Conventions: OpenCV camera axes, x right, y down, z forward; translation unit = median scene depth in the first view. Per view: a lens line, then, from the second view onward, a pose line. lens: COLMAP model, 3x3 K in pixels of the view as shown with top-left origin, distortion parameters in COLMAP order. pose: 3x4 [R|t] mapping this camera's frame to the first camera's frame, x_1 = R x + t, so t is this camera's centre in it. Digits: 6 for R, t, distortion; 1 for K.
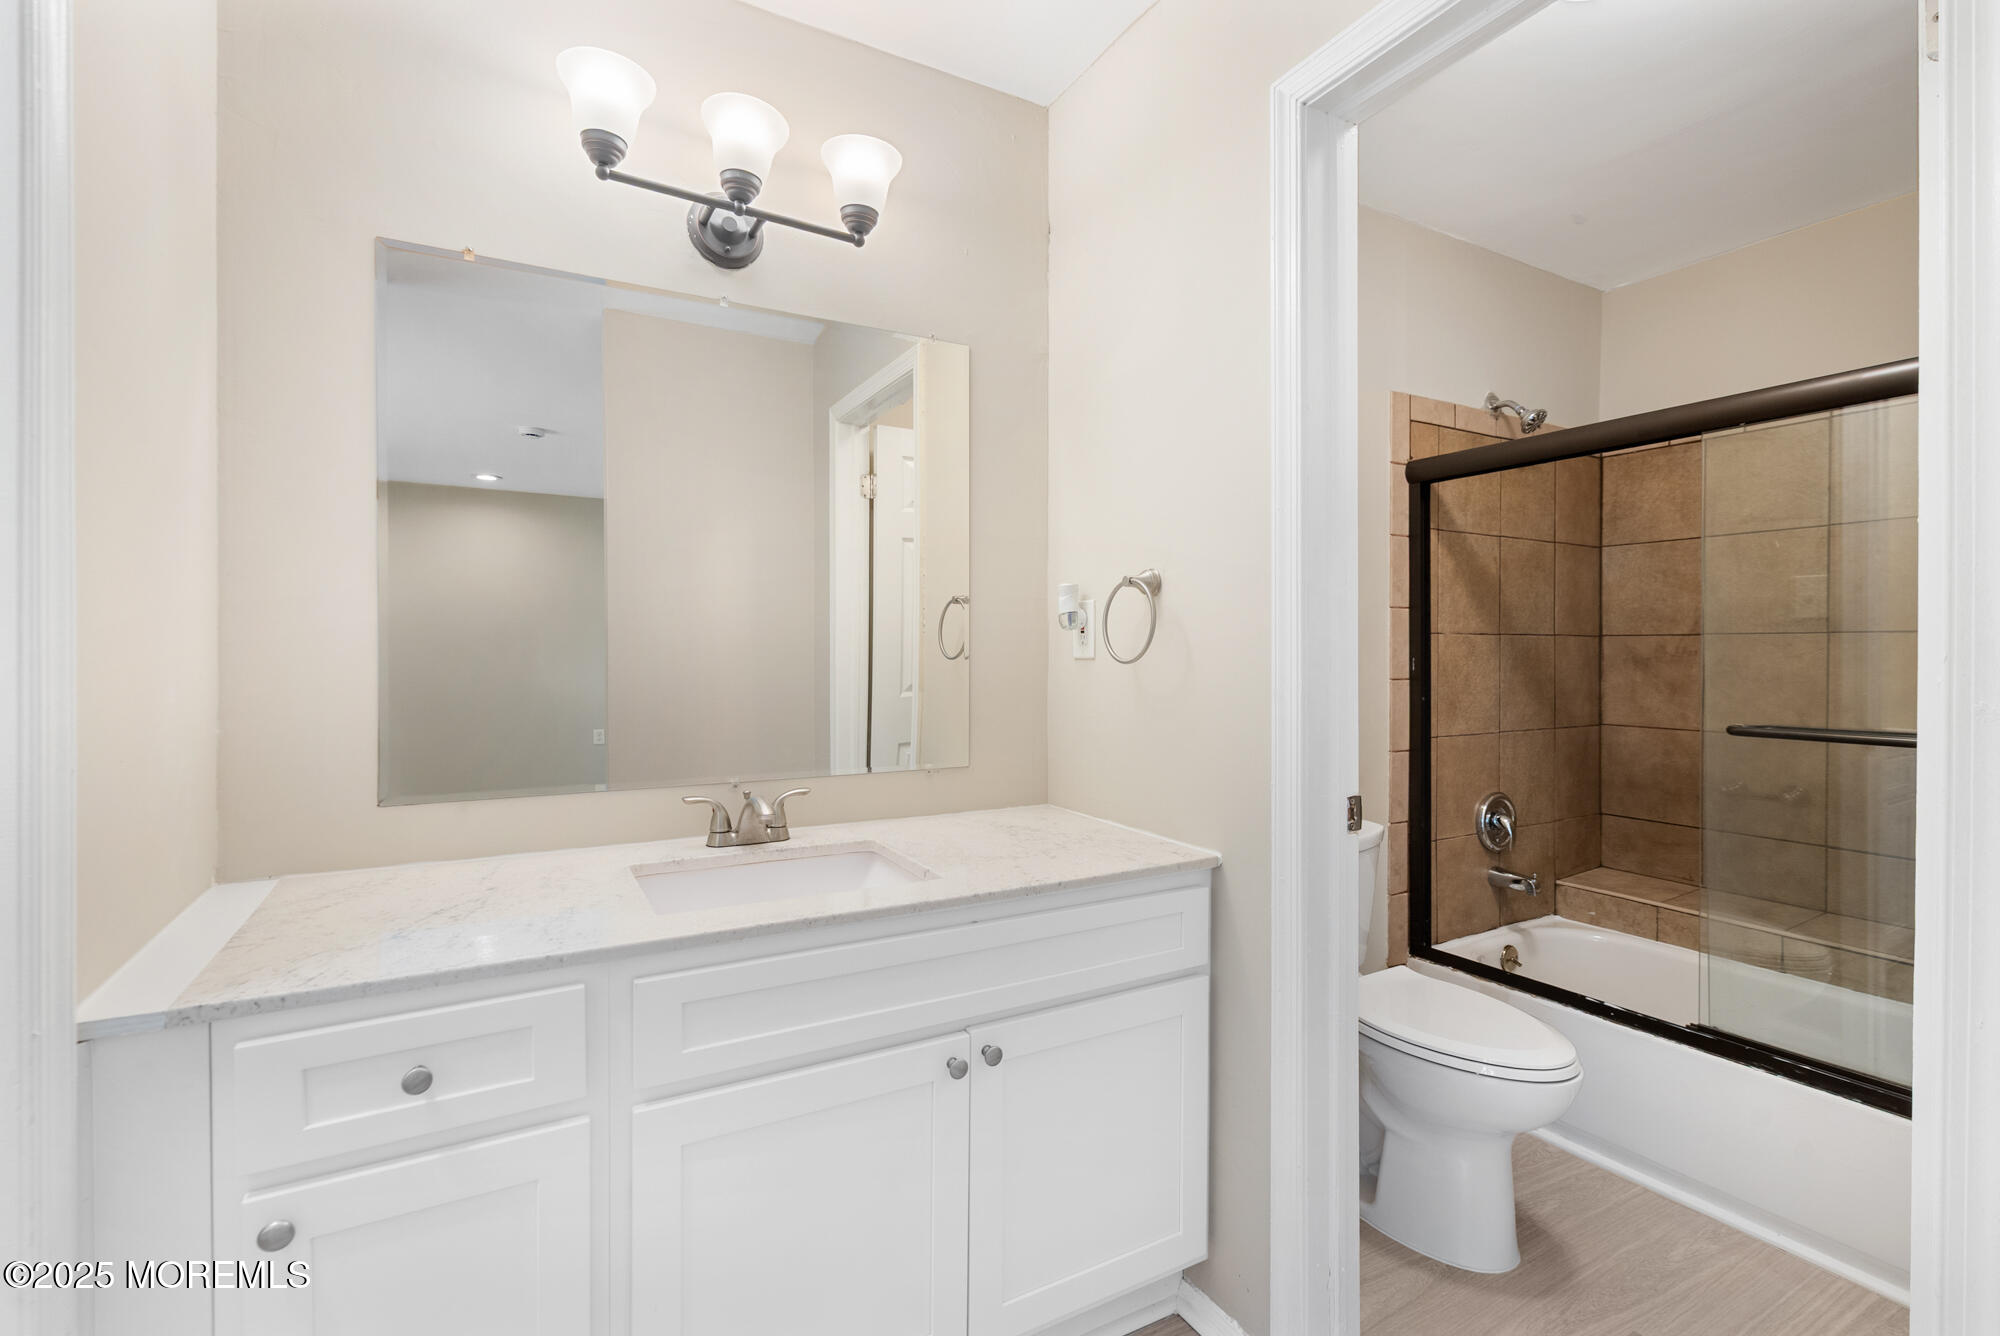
lens RADIAL K [[892.2, 0, 1006.8], [0, 892.2, 657.3], [0, 0, 1]] dist [-0.002743, -0.000303]
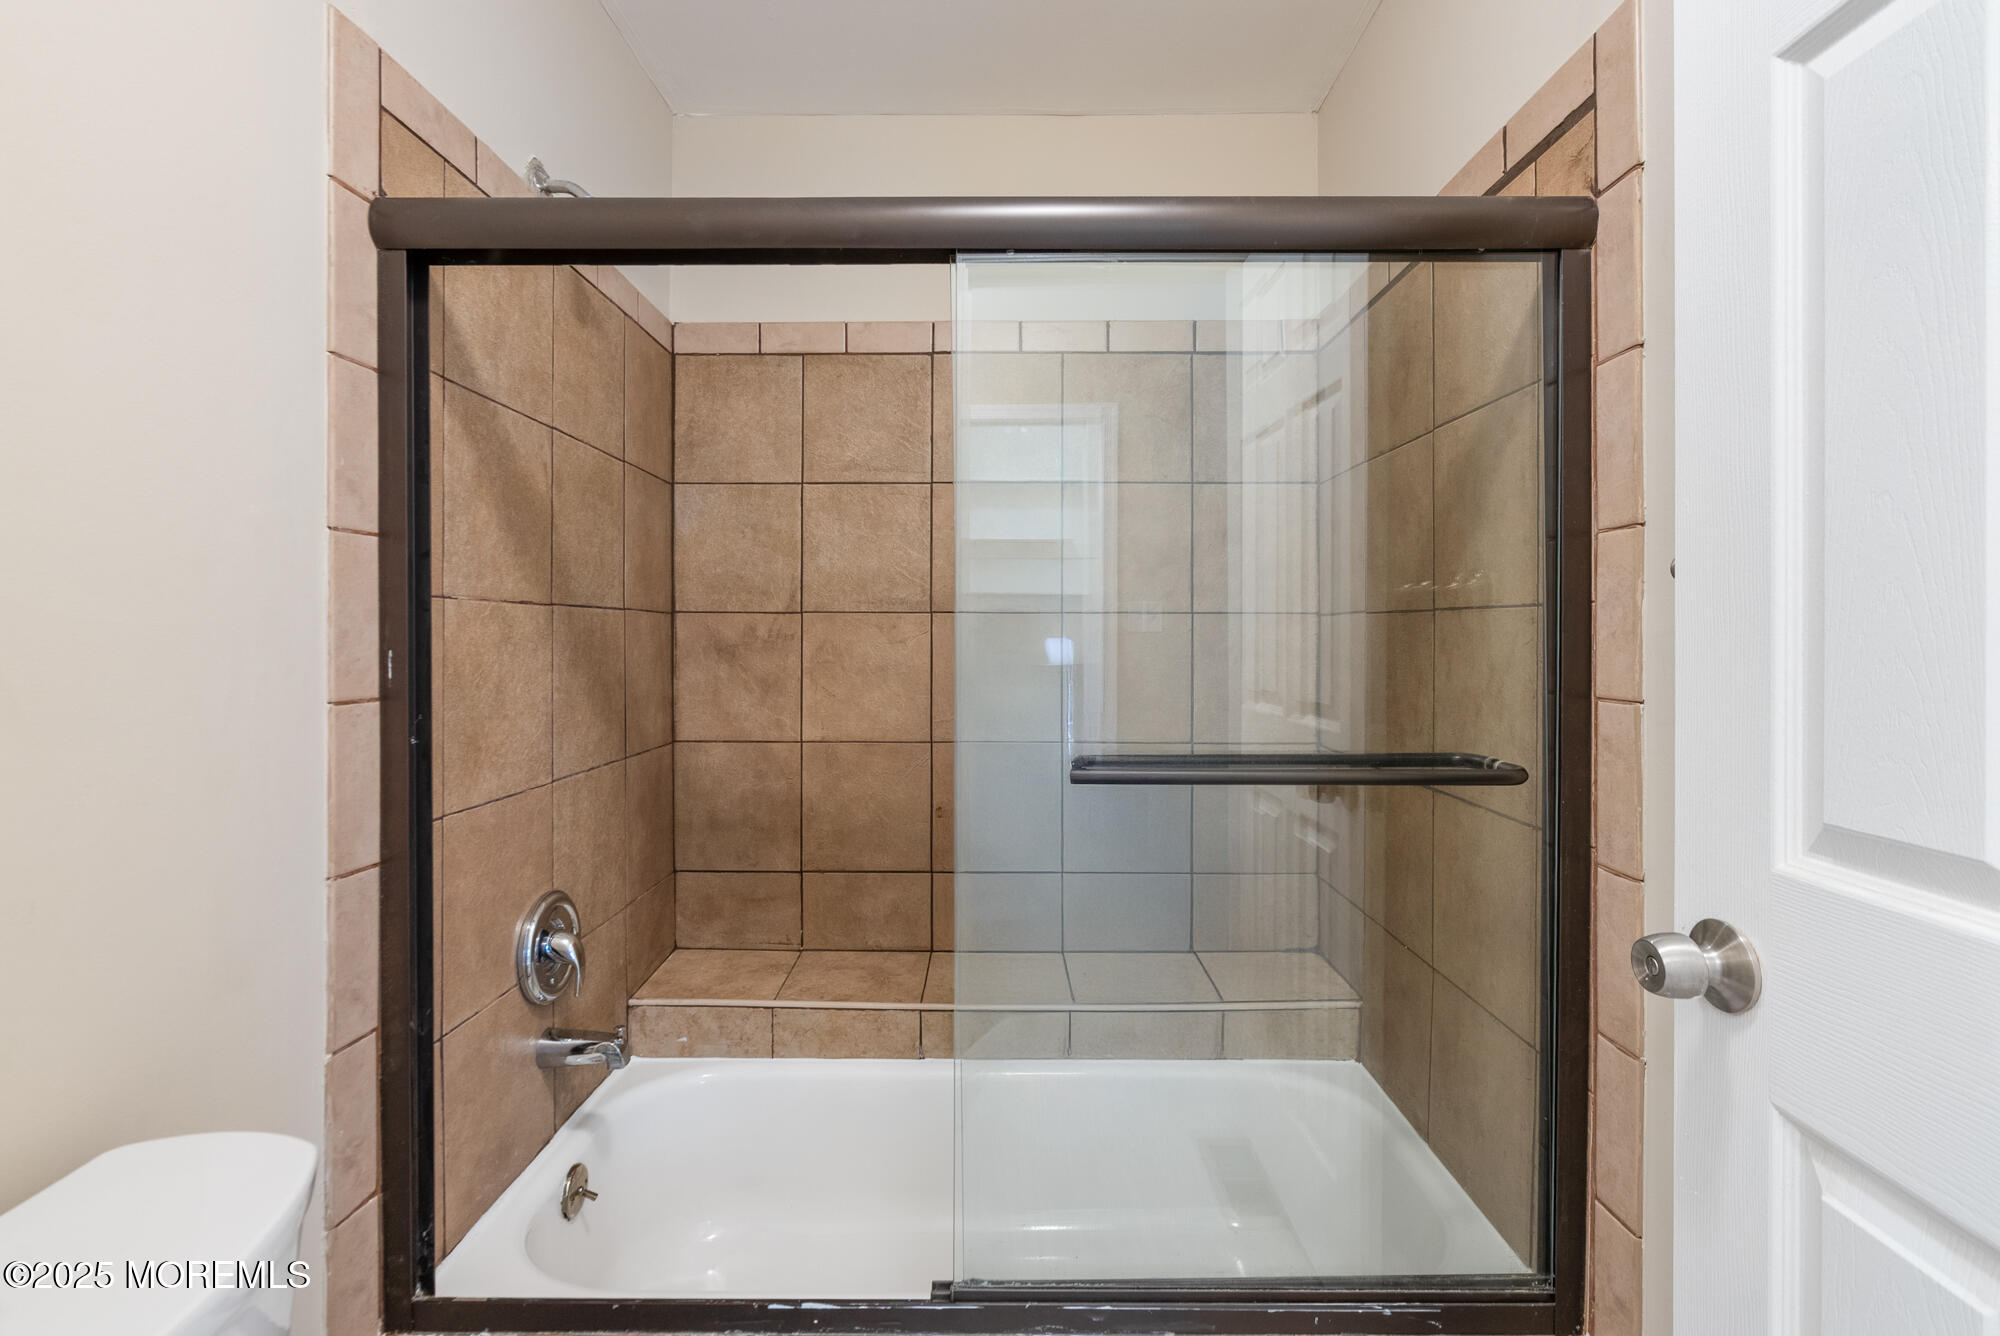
lens RADIAL K [[921.8, 0, 1002.0], [0, 921.8, 637.0], [0, 0, 1]] dist [-0.002446, 0.000448]
pose [[0.500976, -0.001367, 0.865460, 0.200701], [0.004296, 0.999990, -0.000907, -0.003993], [-0.865450, 0.004173, 0.500977, 0.478194]]
